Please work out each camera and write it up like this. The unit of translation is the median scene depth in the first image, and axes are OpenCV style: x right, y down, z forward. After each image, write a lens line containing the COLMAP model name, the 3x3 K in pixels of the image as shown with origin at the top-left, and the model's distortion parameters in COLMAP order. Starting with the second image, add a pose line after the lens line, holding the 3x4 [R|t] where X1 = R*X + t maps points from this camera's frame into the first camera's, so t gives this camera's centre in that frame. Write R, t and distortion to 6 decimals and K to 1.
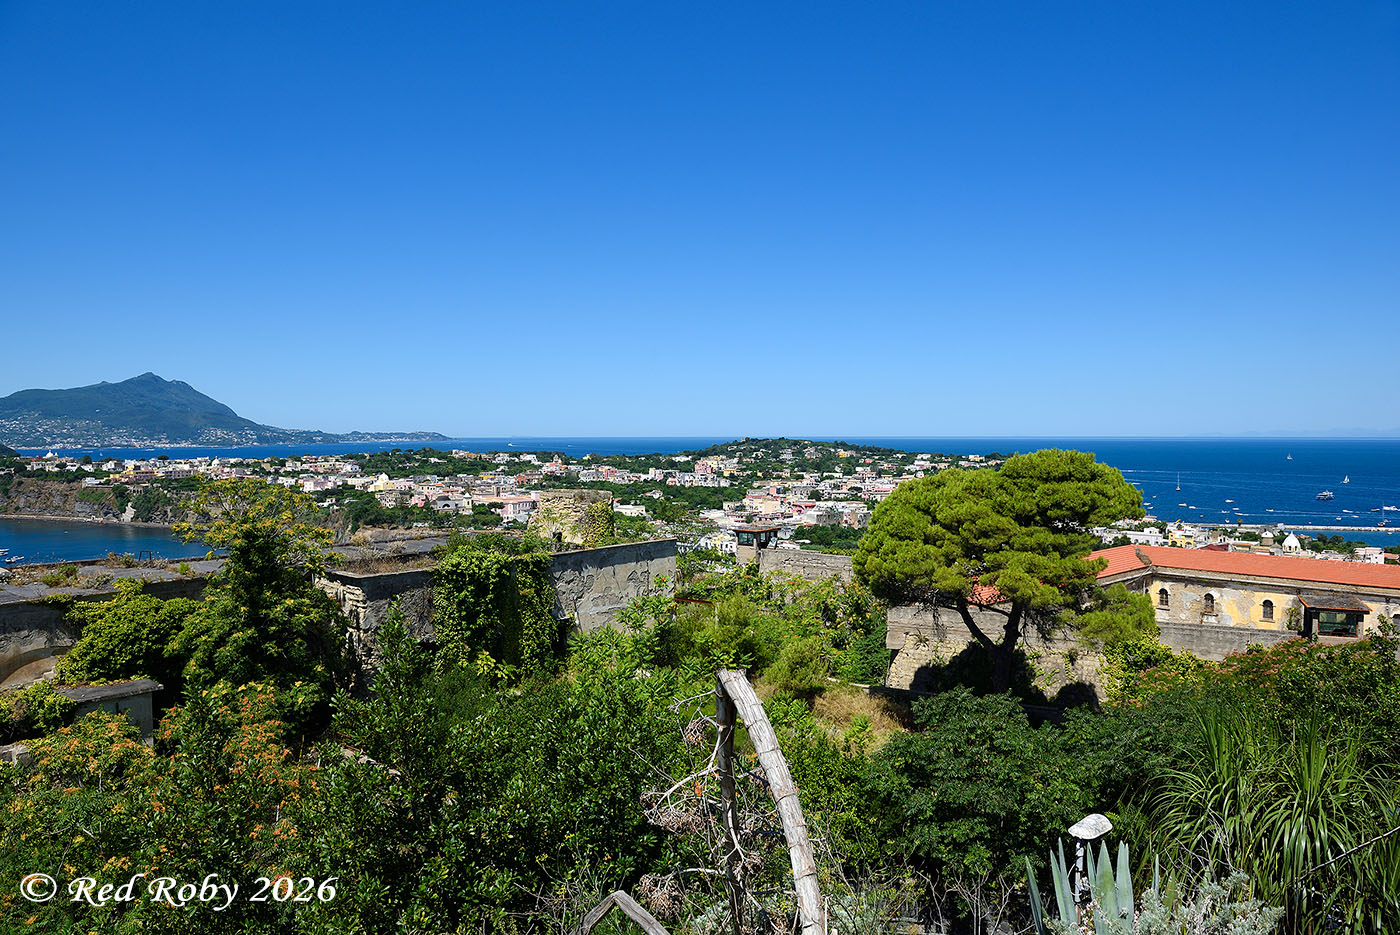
lens RADIAL K [[959.5, 0, 697.1], [0, 959.5, 461.6], [0, 0, 1]] dist [-0.047779, -0.005936]
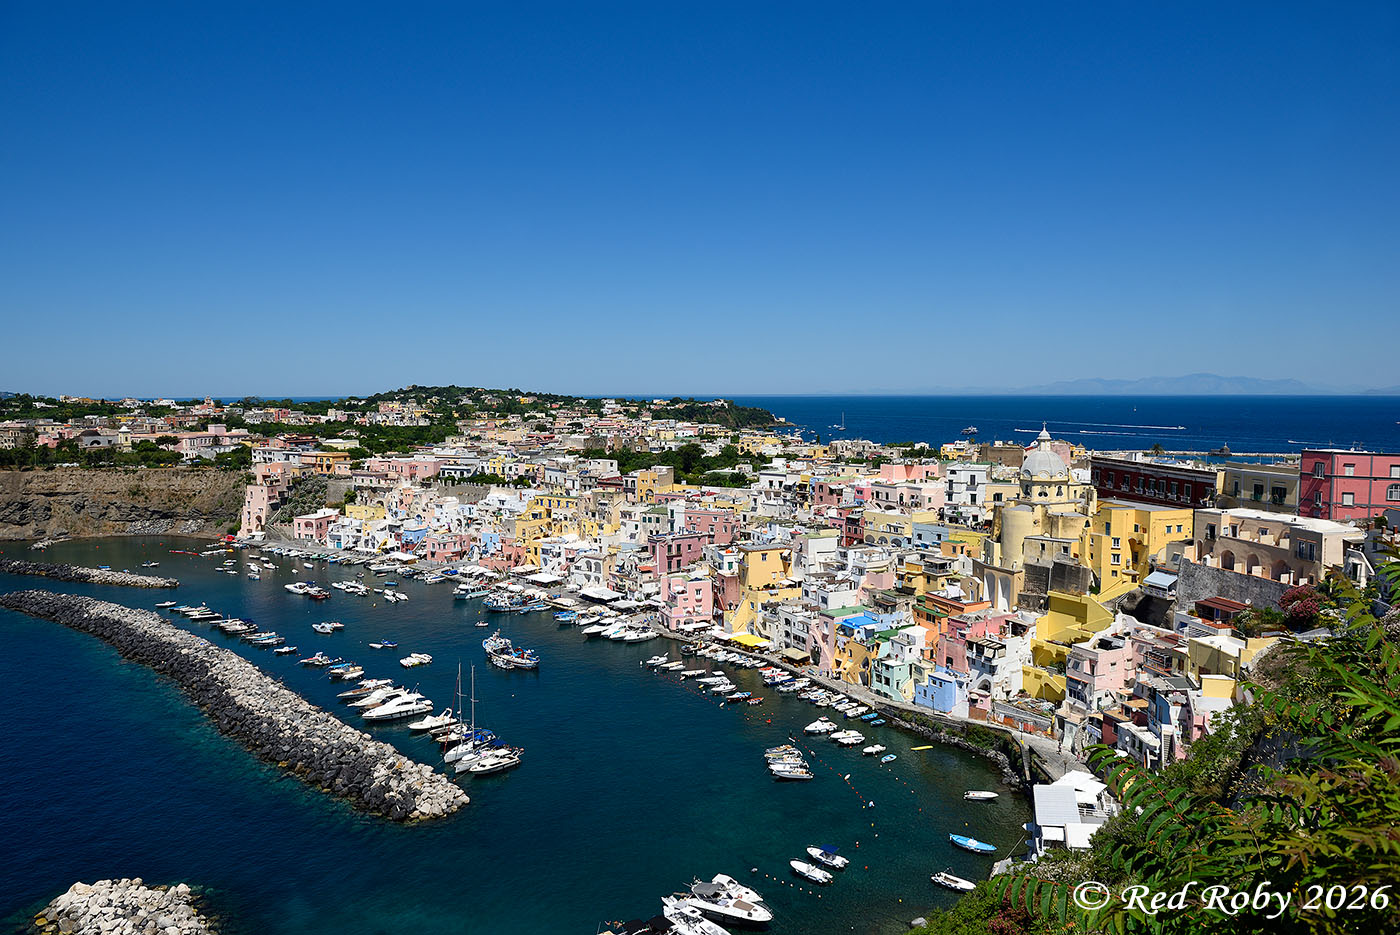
lens RADIAL K [[959.5, 0, 701.6], [0, 959.5, 467.0], [0, 0, 1]] dist [-0.047779, -0.005936]
pose [[0.931347, -0.029260, 0.362954, -0.050186], [0.011893, 0.998679, 0.049992, 0.020301], [-0.363938, -0.042243, 0.930465, 0.072045]]
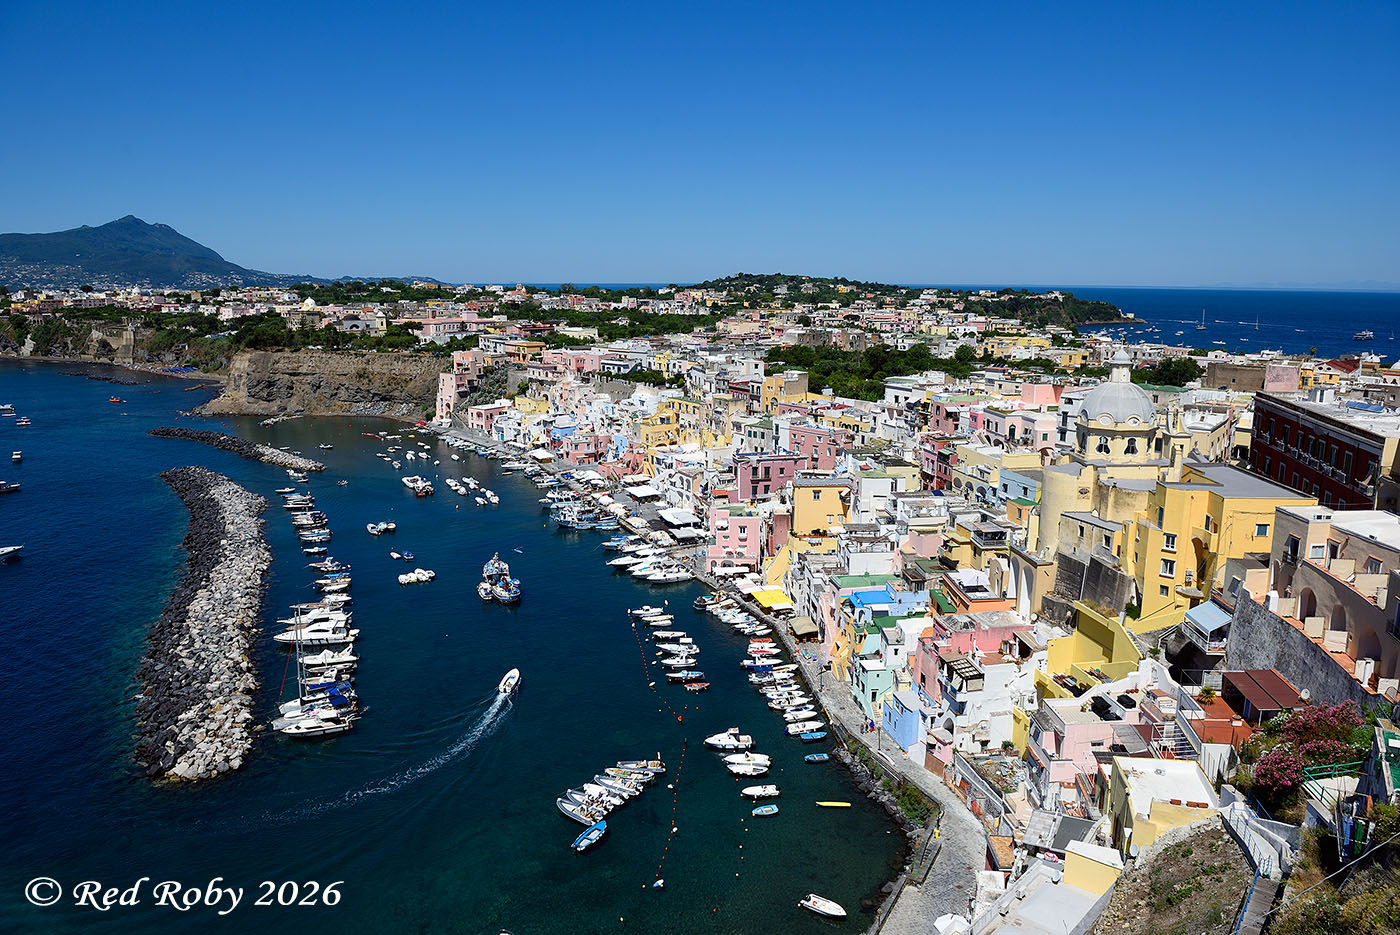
lens RADIAL K [[959.5, 0, 698.3], [0, 959.5, 468.3], [0, 0, 1]] dist [-0.047779, -0.005936]
pose [[0.999993, 0.003677, 0.000474, 0.021558], [-0.003705, 0.986516, 0.163620, 0.018765], [0.000134, -0.163621, 0.986523, 0.099451]]
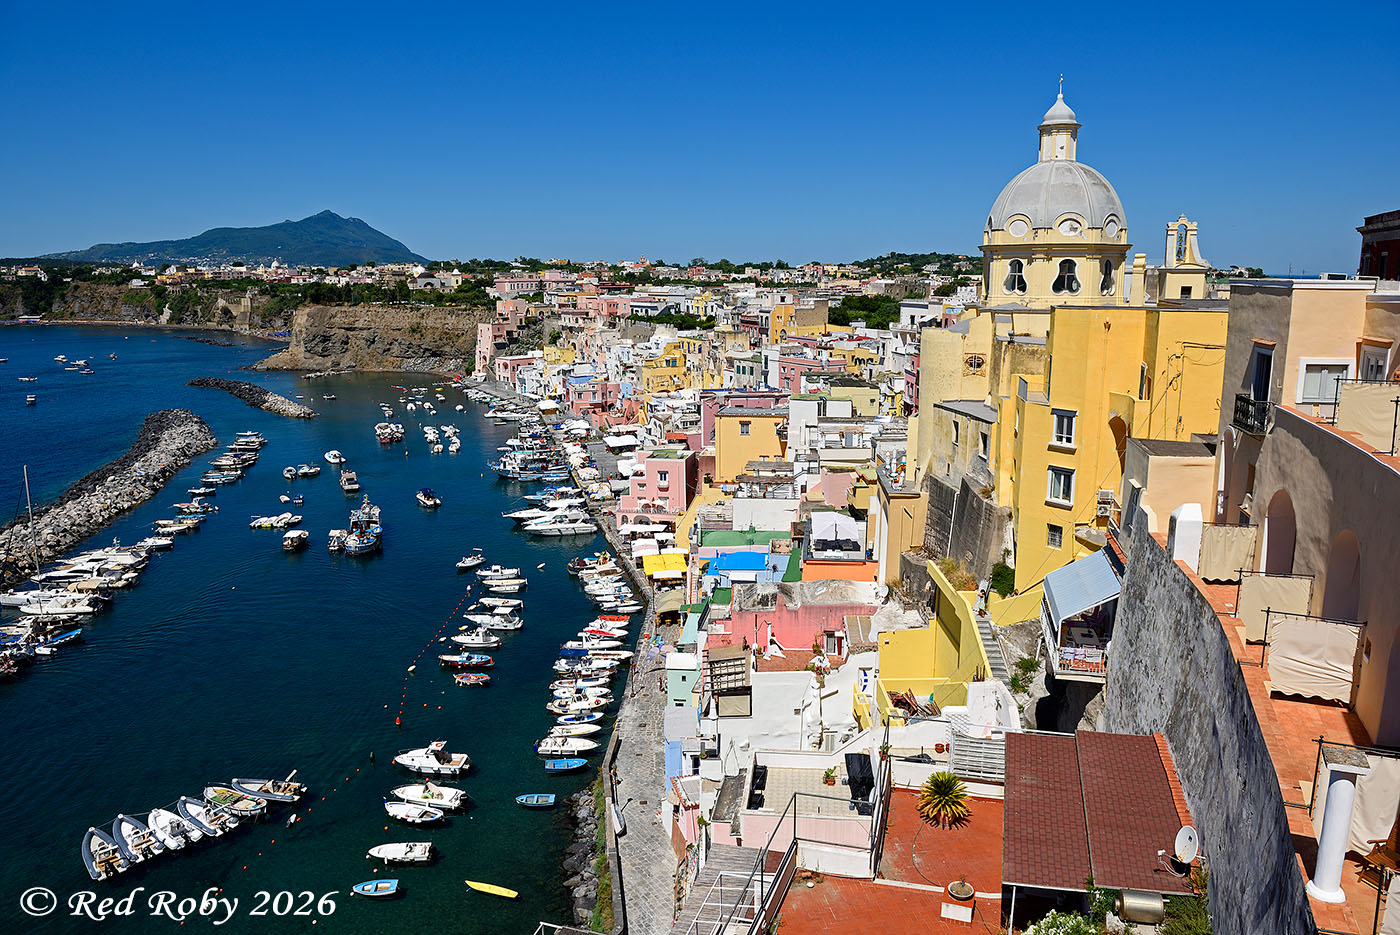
lens RADIAL K [[959.5, 0, 694.1], [0, 959.5, 469.5], [0, 0, 1]] dist [-0.047779, -0.005936]
pose [[0.984243, 0.032205, -0.173864, 0.059376], [-0.001358, 0.984621, 0.174697, 0.035430], [0.176816, -0.171708, 0.969150, 0.145582]]
